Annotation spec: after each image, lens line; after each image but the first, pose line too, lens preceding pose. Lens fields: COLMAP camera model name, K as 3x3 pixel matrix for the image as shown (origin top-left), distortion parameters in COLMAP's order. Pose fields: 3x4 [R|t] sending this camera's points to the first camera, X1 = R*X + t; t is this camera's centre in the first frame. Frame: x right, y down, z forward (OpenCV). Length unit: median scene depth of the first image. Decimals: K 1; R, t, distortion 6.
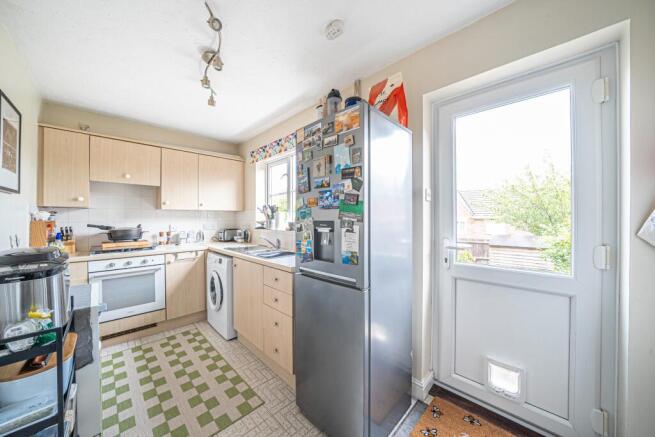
lens RADIAL K [[225.6, 0, 326.5], [0, 225.6, 218.0], [0, 0, 1]] dist [-0.028115, 0.002310]
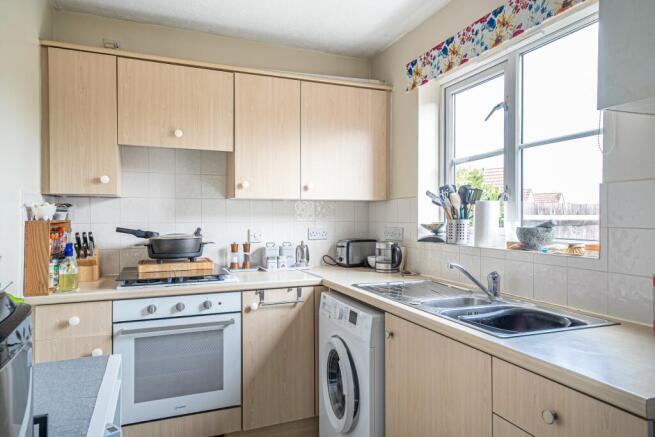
lens RADIAL K [[424.6, 0, 327.5], [0, 424.6, 218.5], [0, 0, 1]] dist [0.025352, 0.000287]
pose [[0.915649, 0.003907, -0.401959, -0.201005], [-0.002091, 0.999986, 0.004958, 0.000960], [0.401973, -0.003700, 0.915644, 0.249616]]
